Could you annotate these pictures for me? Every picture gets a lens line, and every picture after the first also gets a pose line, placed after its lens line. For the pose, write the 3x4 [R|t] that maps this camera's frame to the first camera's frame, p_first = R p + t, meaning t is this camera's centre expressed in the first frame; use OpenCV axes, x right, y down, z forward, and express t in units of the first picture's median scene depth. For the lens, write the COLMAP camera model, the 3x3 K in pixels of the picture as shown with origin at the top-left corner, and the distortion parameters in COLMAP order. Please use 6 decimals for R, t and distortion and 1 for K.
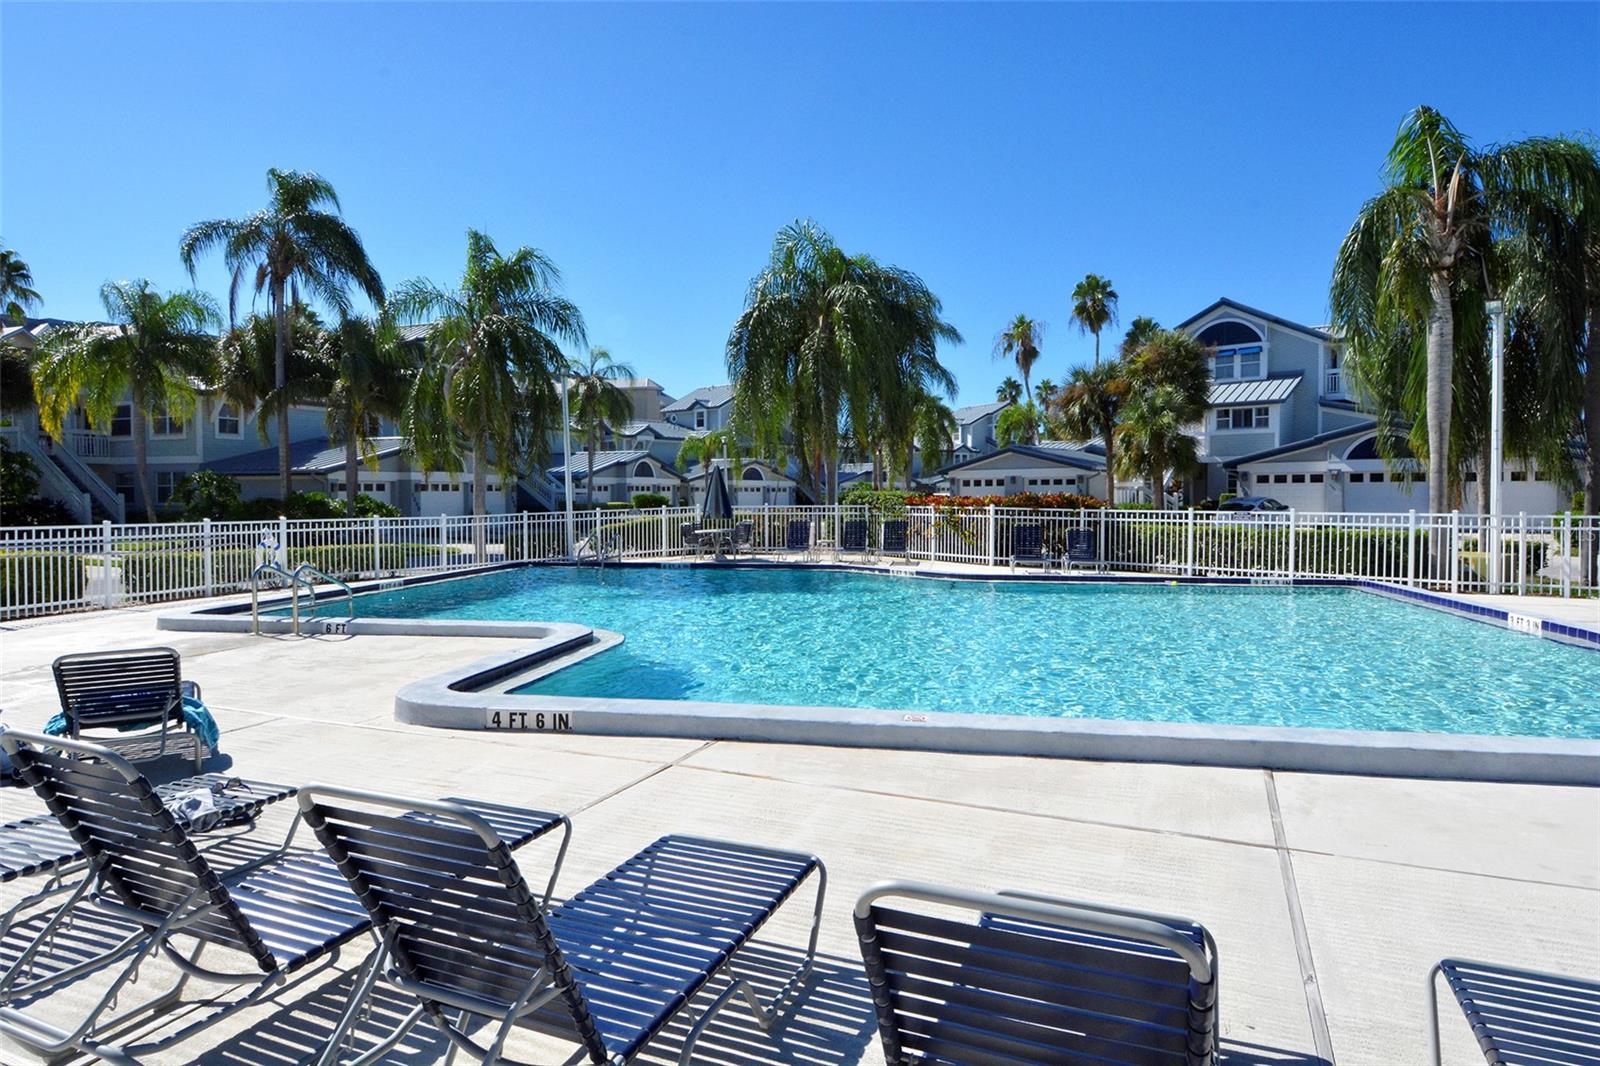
lens RADIAL K [[899.7, 0, 800.0], [0, 899.7, 533.0], [0, 0, 1]] dist [0.007084, 0.000019]
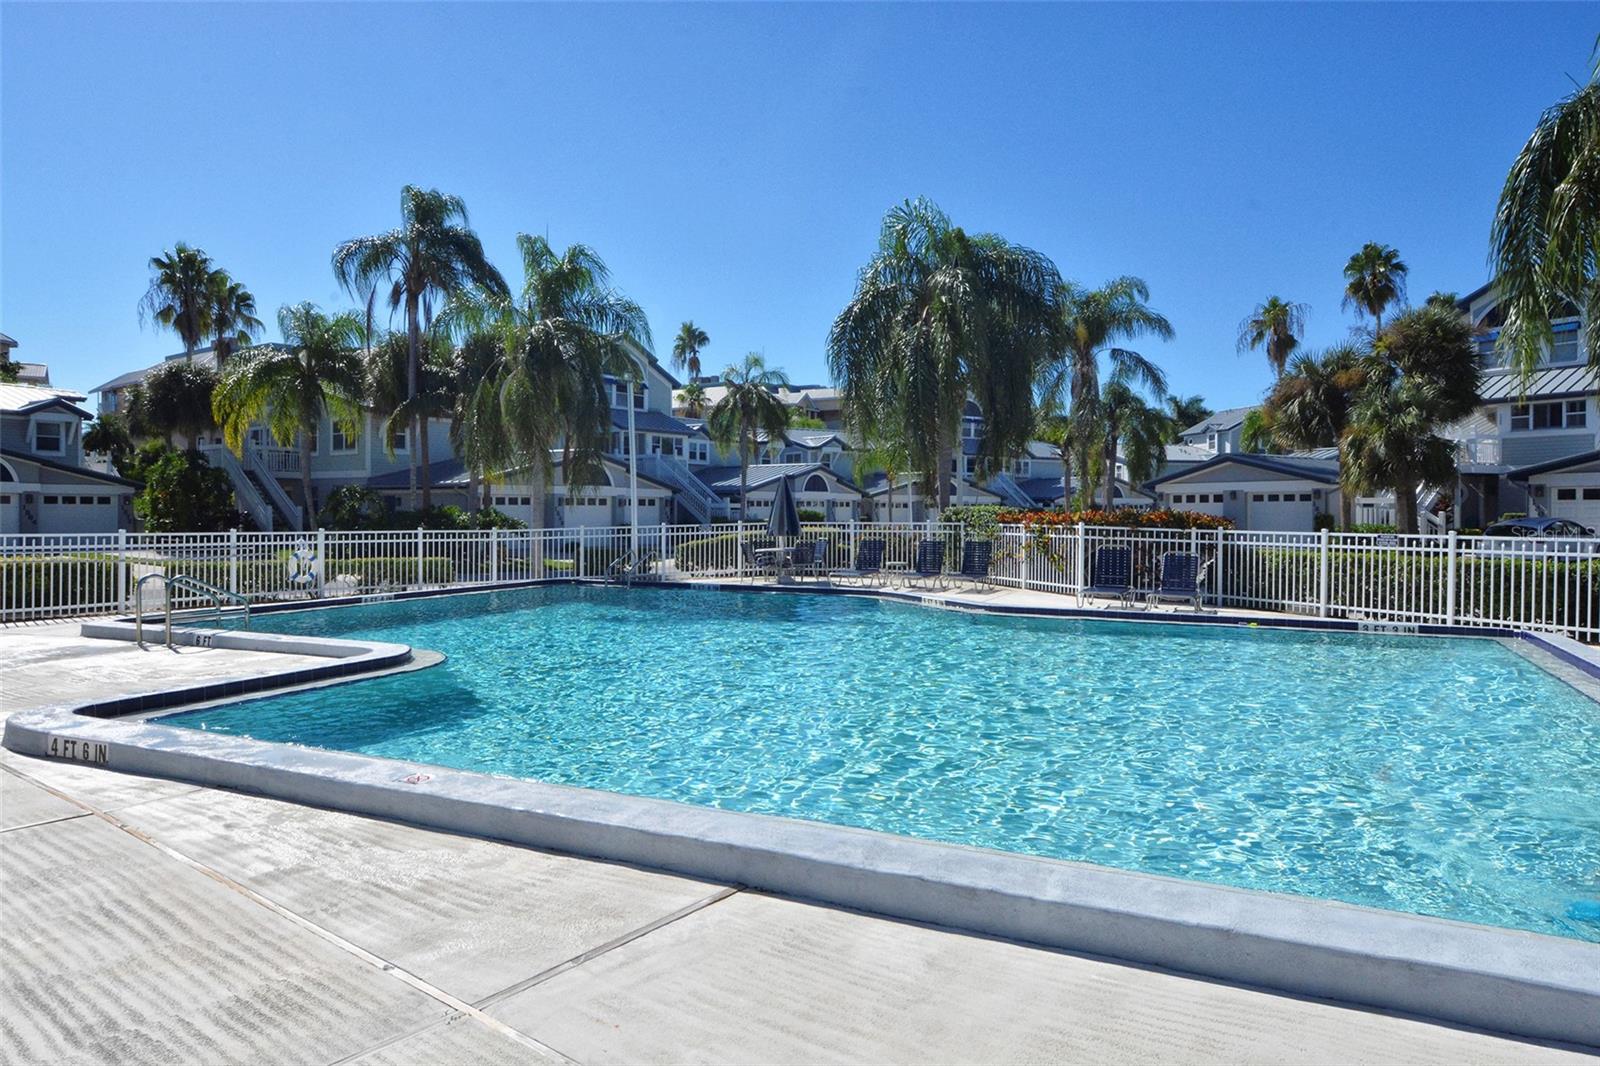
lens RADIAL K [[984.2, 0, 800.0], [0, 984.2, 533.0], [0, 0, 1]] dist [0.002888, 0.000385]
pose [[0.968521, 0.011481, -0.248666, 0.121569], [-0.016781, 0.999675, -0.019206, -0.000296], [0.248365, 0.022774, 0.968399, 0.041819]]
